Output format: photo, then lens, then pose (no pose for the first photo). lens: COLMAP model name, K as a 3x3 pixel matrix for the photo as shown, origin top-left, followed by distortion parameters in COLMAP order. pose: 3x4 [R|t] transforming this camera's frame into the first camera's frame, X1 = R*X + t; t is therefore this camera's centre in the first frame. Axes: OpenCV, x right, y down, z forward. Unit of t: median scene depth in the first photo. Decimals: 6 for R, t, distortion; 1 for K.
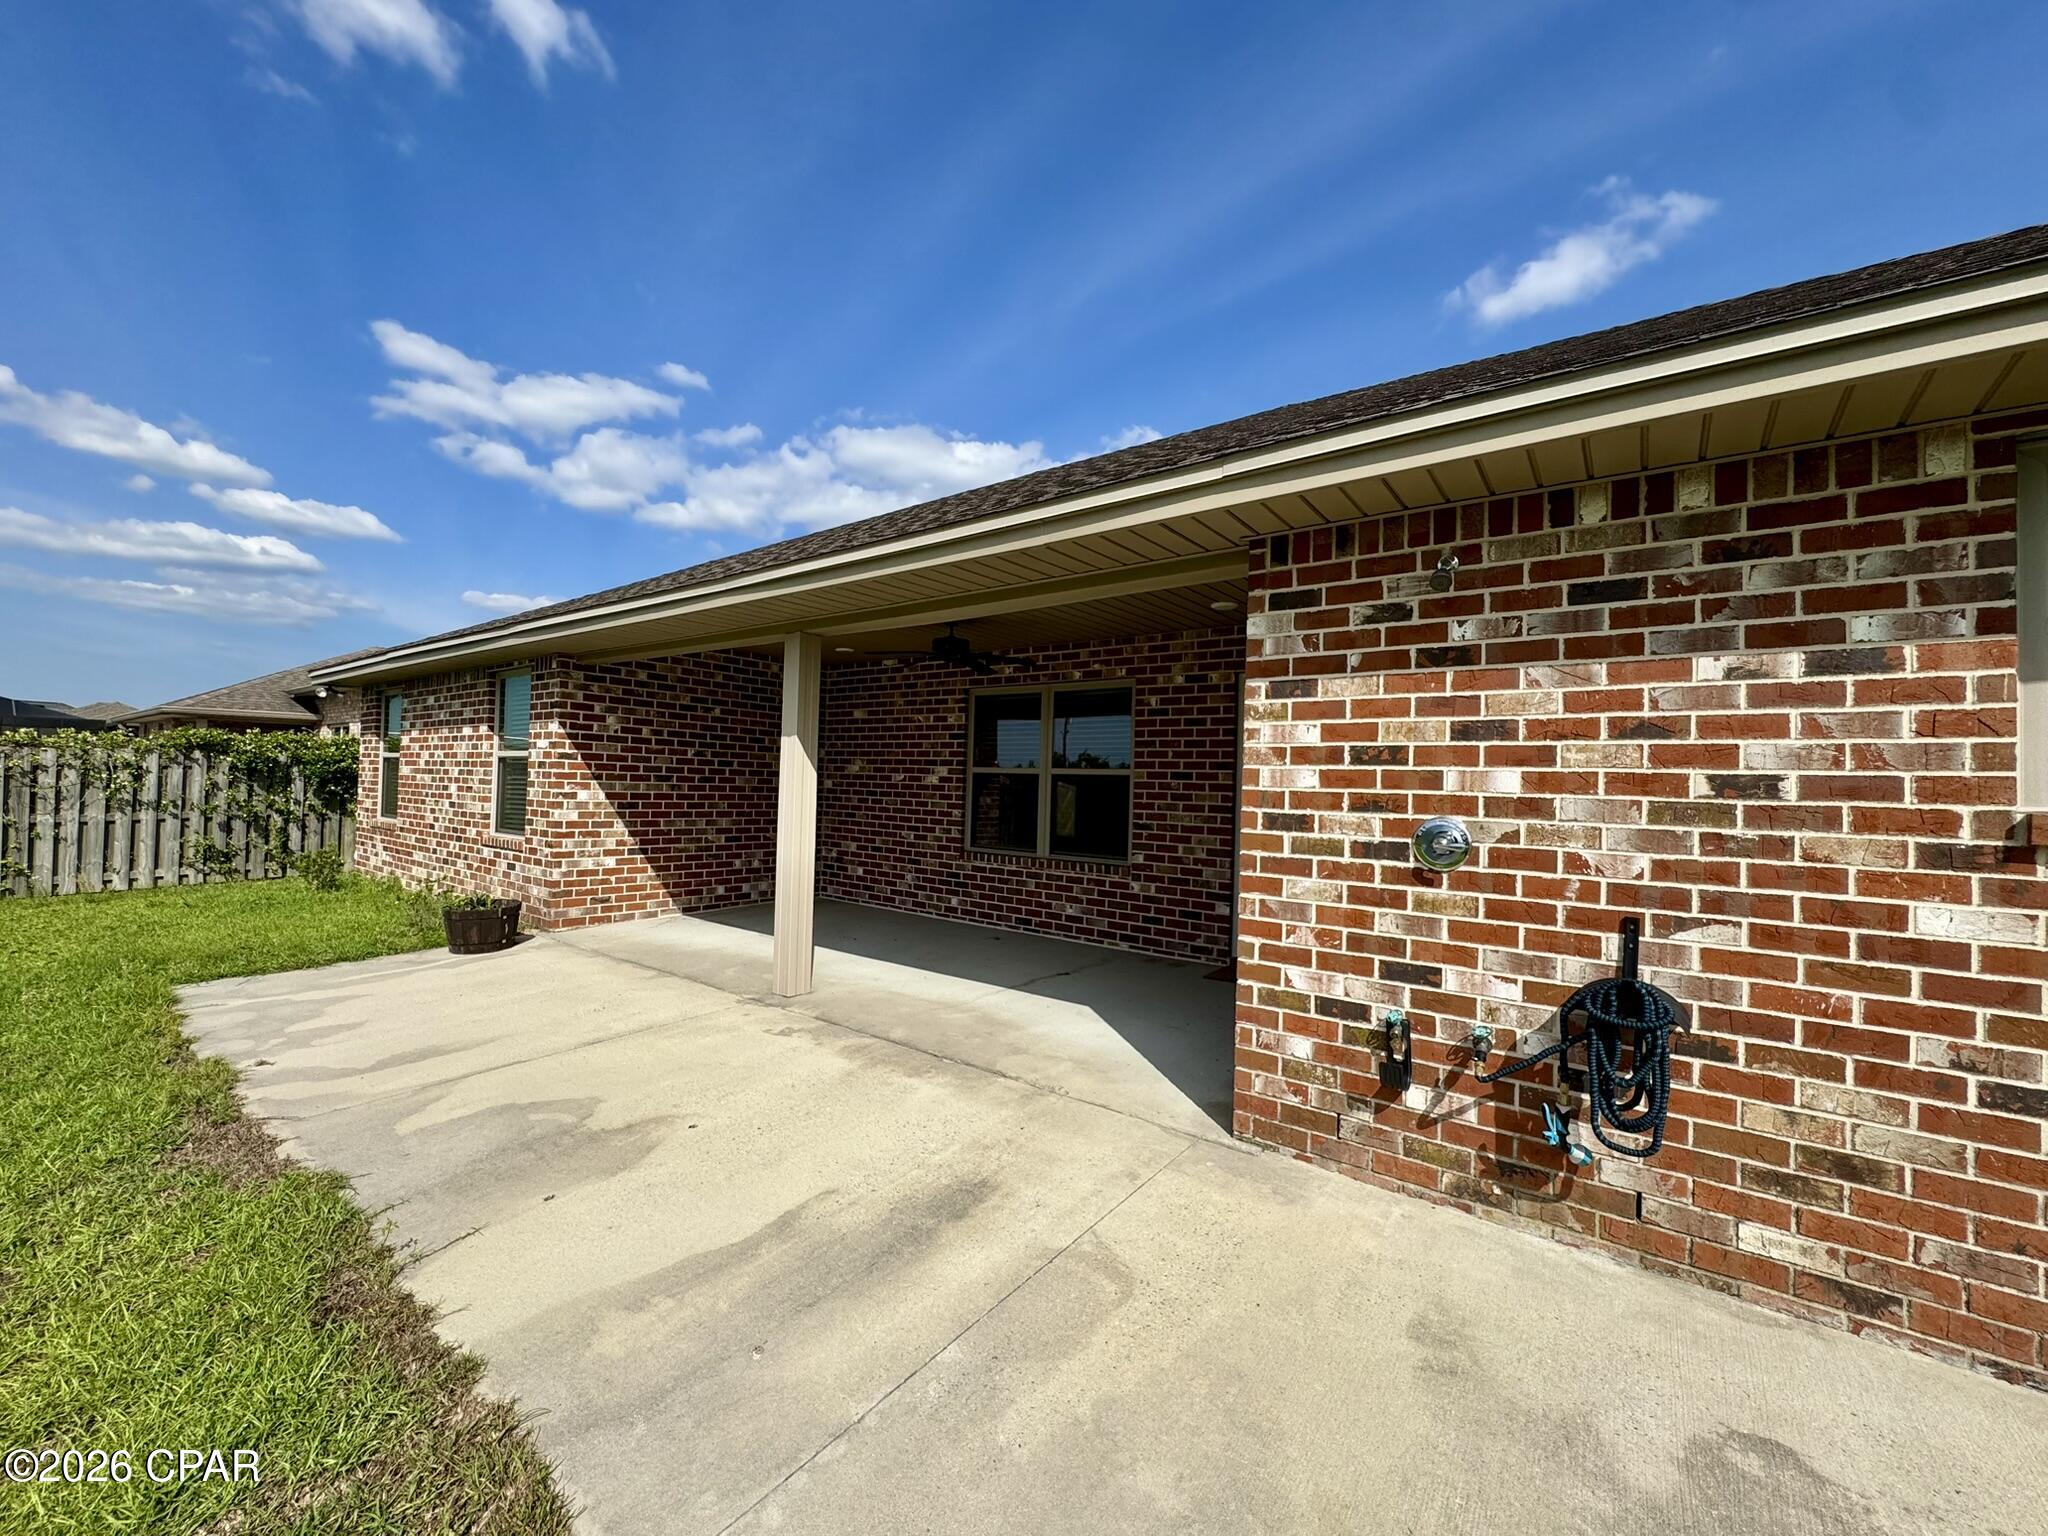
lens RADIAL K [[815.5, 0, 1024.0], [0, 815.5, 768.0], [0, 0, 1]] dist [-0.002587, 0.000079]
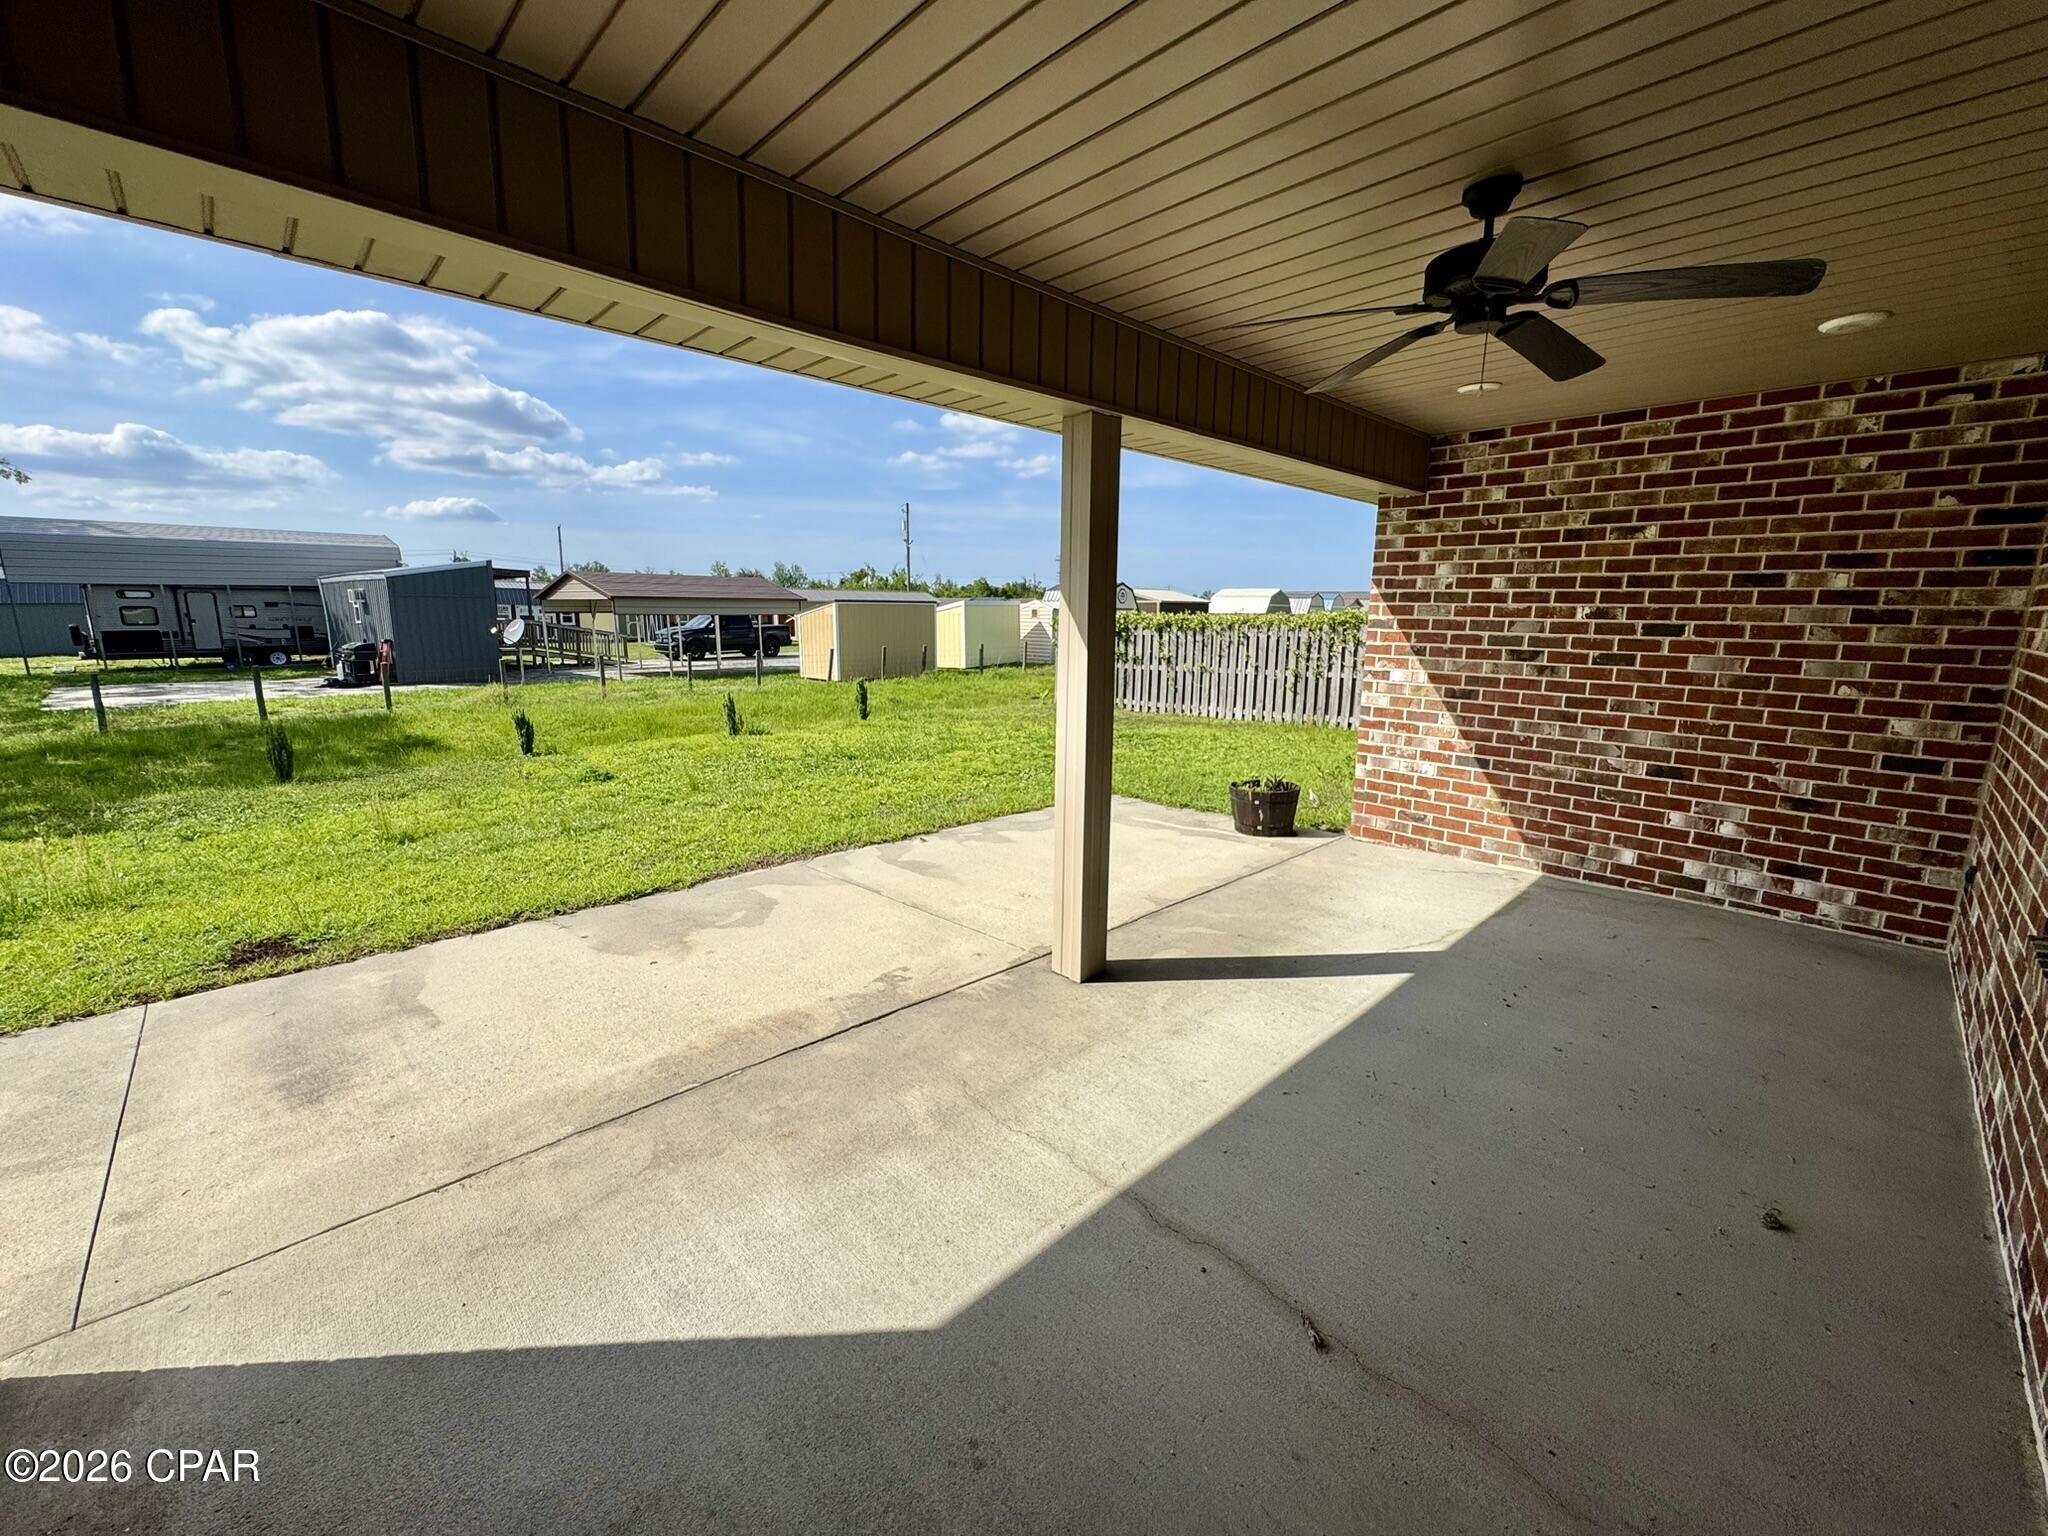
lens RADIAL K [[815.5, 0, 1024.0], [0, 815.5, 768.0], [0, 0, 1]] dist [-0.002587, 0.000079]
pose [[-0.147513, 0.153848, -0.977021, 0.262751], [0.003822, 0.987909, 0.154985, -0.000523], [0.989053, 0.019128, -0.146317, 0.752072]]
